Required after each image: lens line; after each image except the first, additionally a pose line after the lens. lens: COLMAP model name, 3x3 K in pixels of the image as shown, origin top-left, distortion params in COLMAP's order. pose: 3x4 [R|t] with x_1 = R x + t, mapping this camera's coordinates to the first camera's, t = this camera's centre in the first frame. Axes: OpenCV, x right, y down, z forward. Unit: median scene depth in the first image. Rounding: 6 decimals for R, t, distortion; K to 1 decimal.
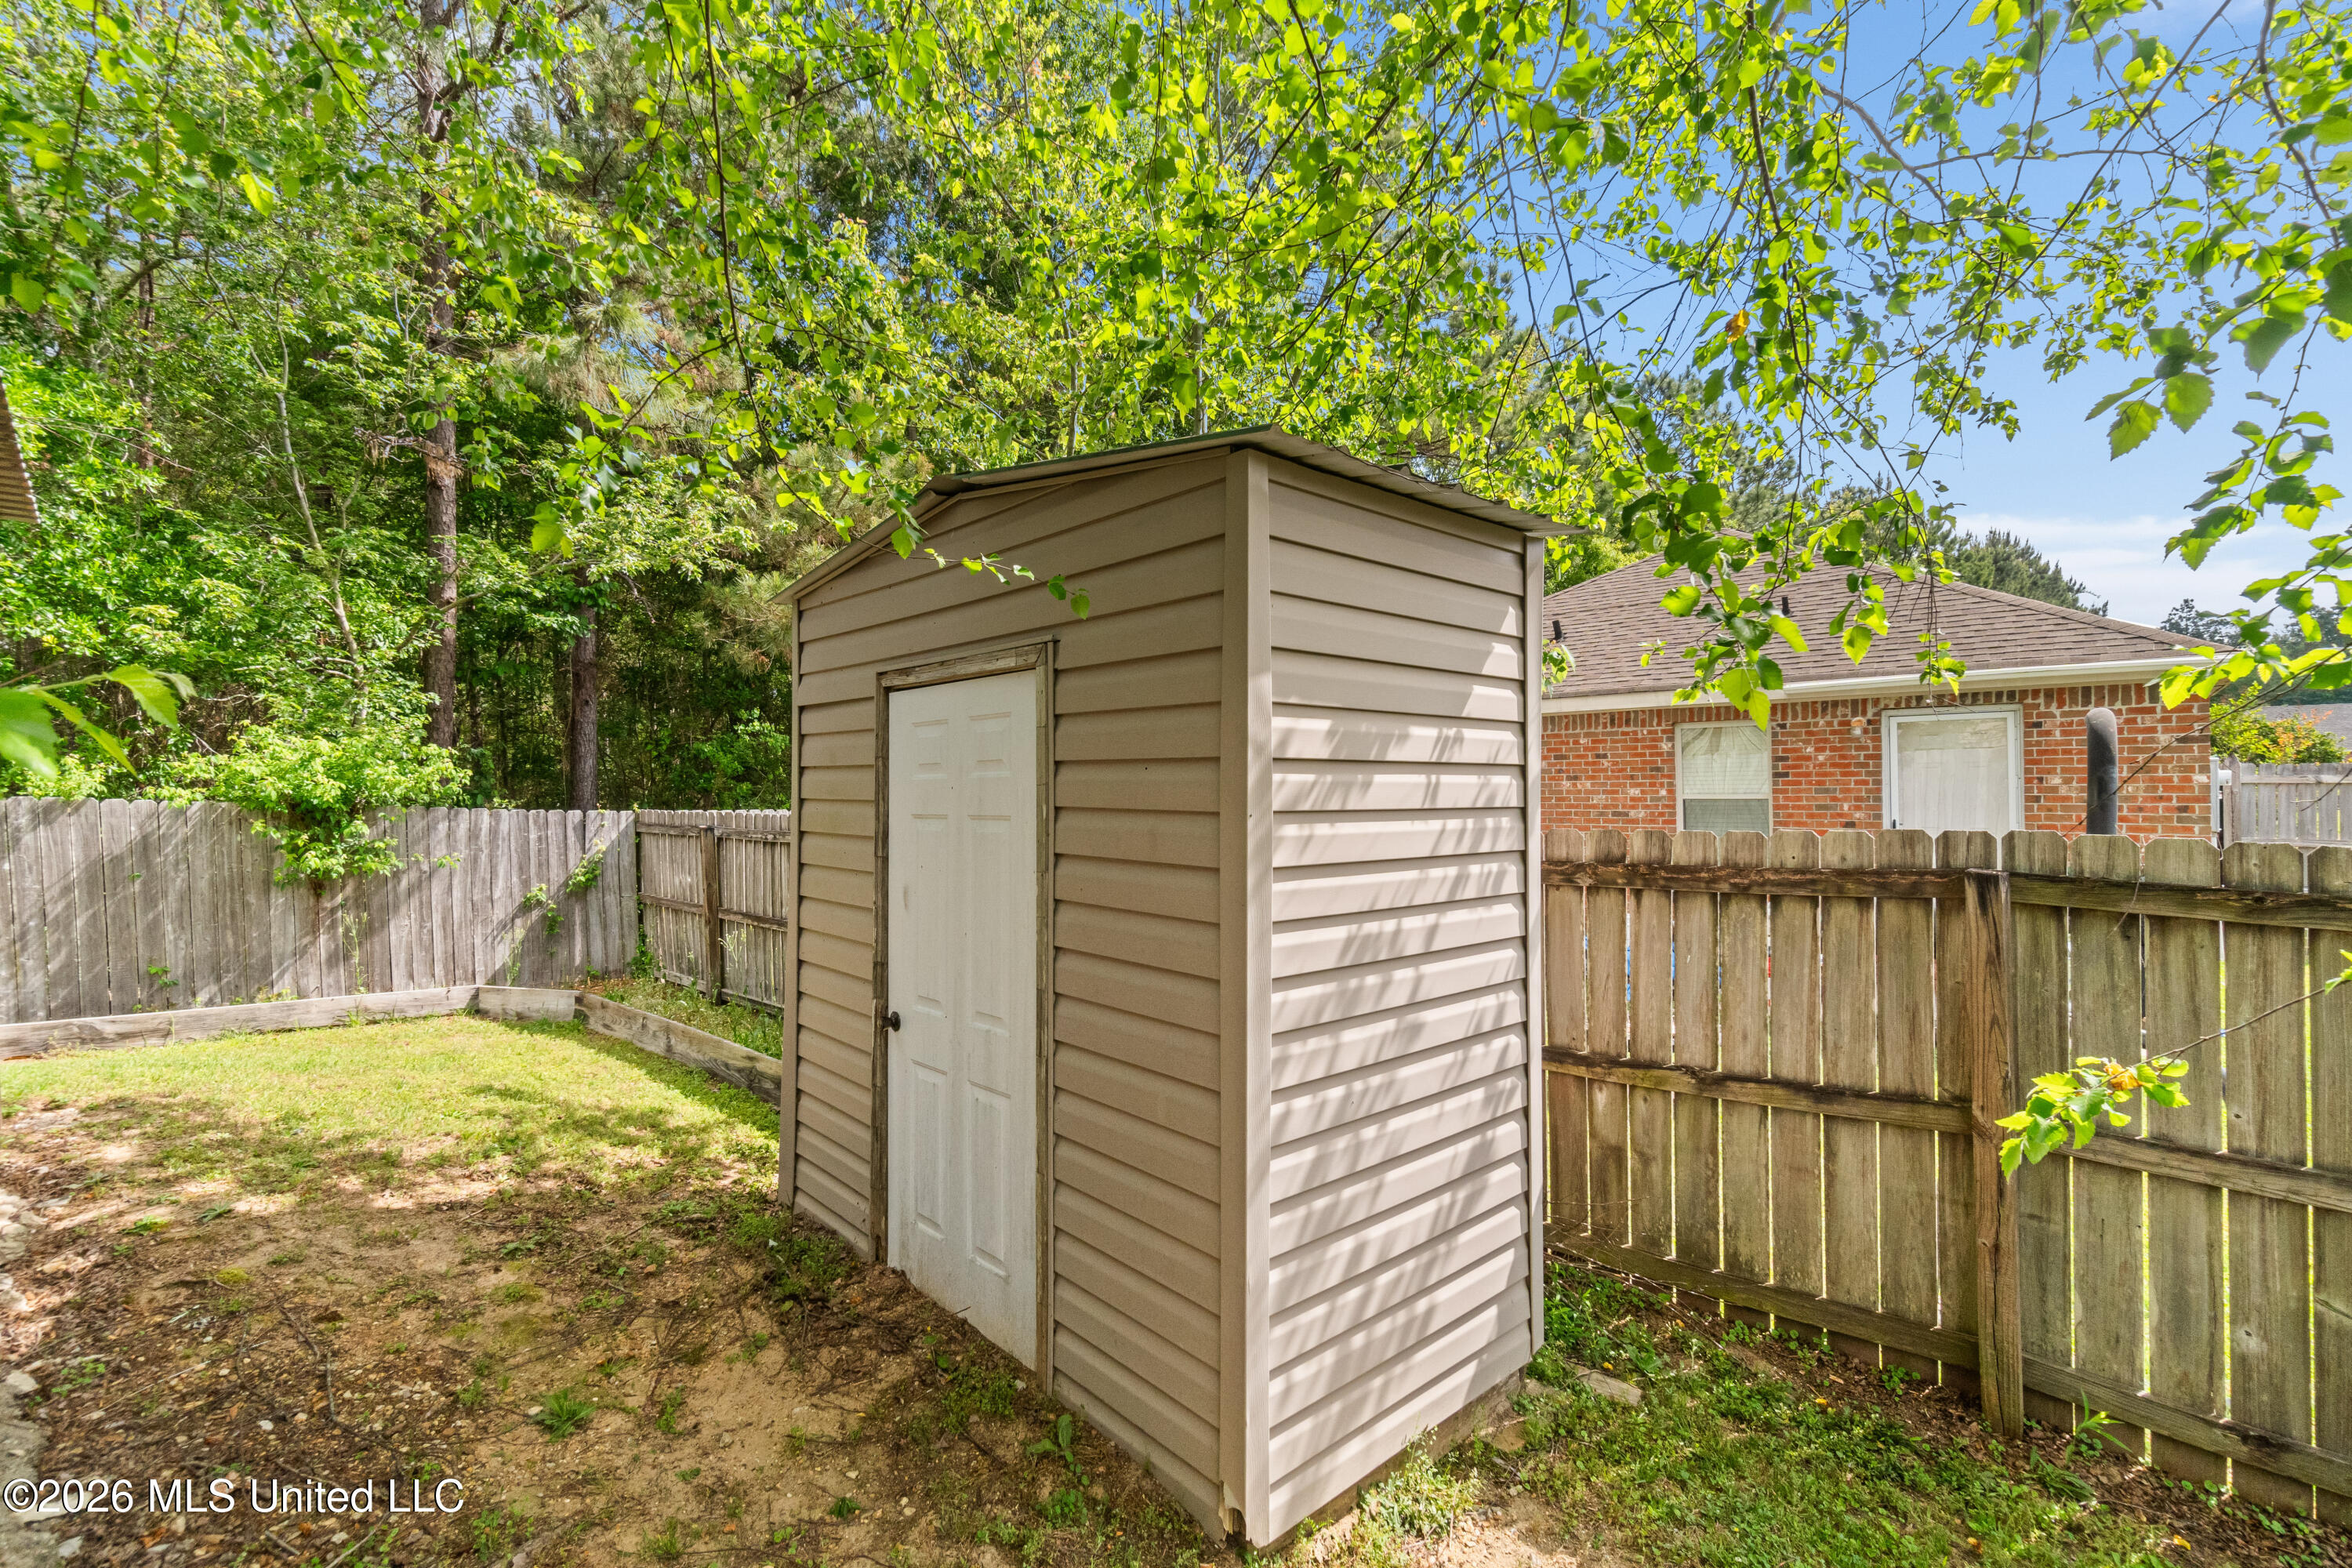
lens RADIAL K [[1035.1, 0, 1146.5], [0, 1035.1, 765.2], [0, 0, 1]] dist [-0.003782, 0.000593]
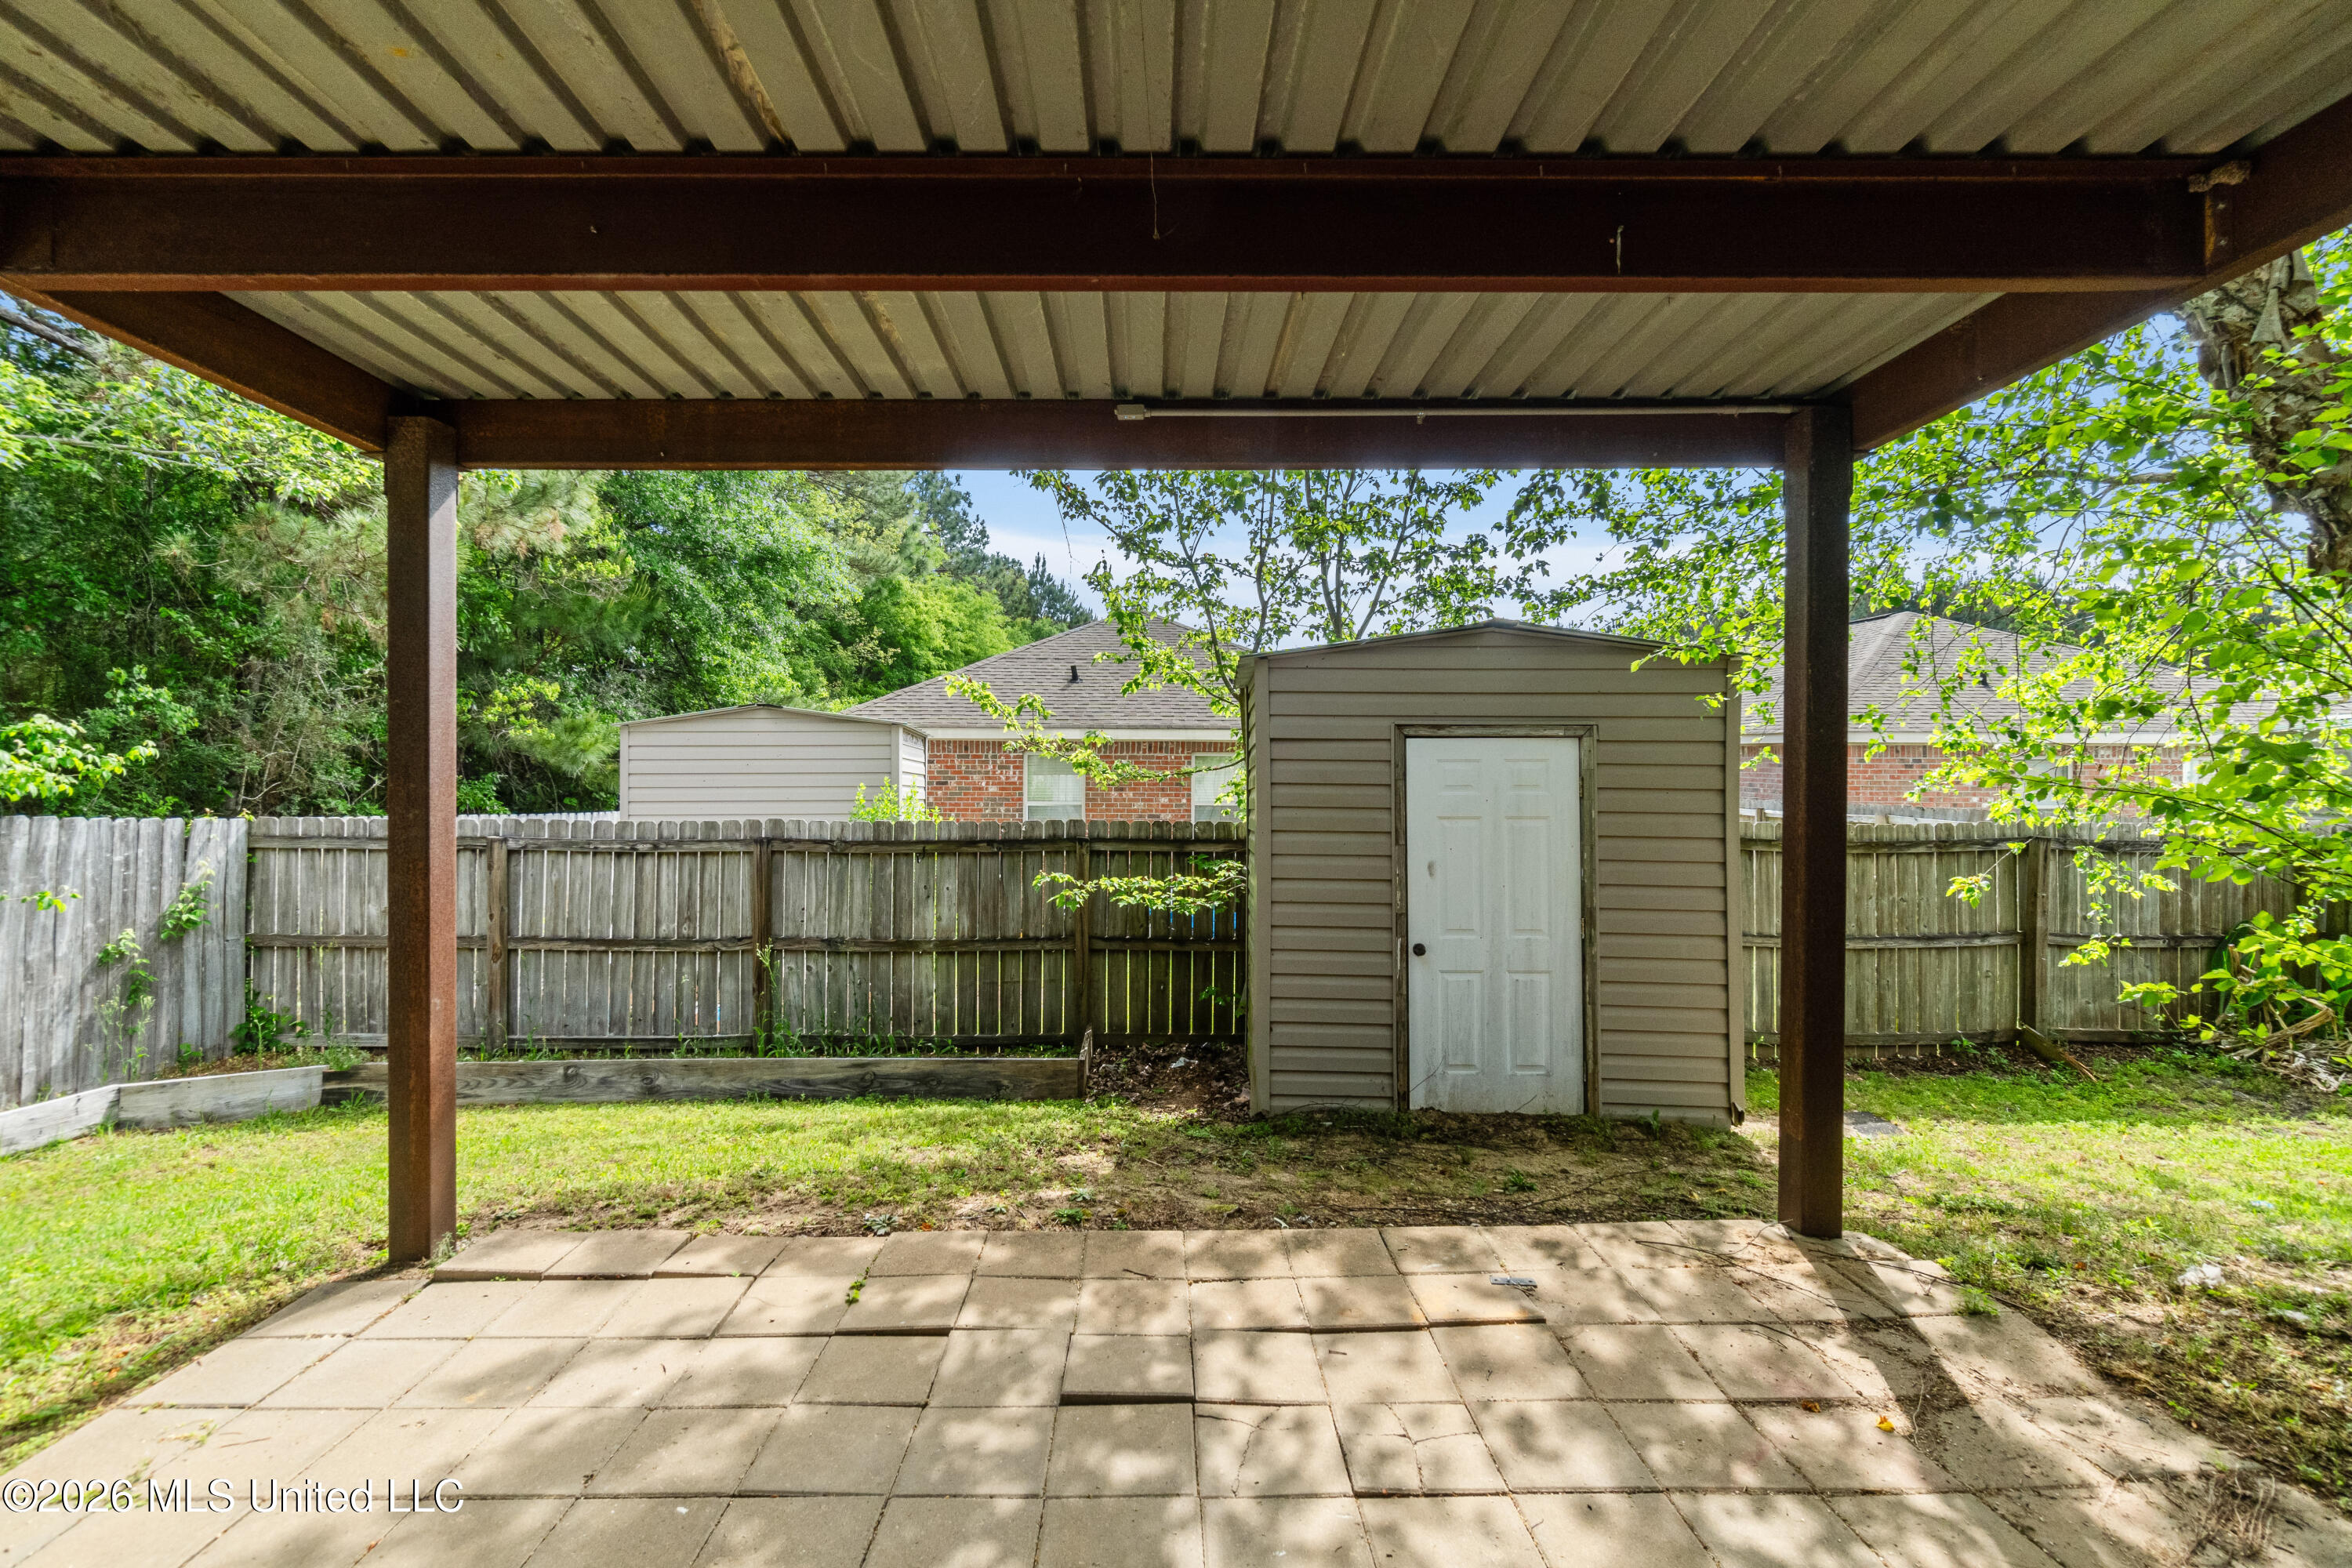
lens RADIAL K [[1035.1, 0, 1146.5], [0, 1035.1, 765.2], [0, 0, 1]] dist [-0.003782, 0.000593]
pose [[0.701122, 0.031802, 0.712332, -0.664325], [-0.028044, 0.999462, -0.017019, 0.004036], [-0.712490, -0.008044, 0.701636, 0.083787]]
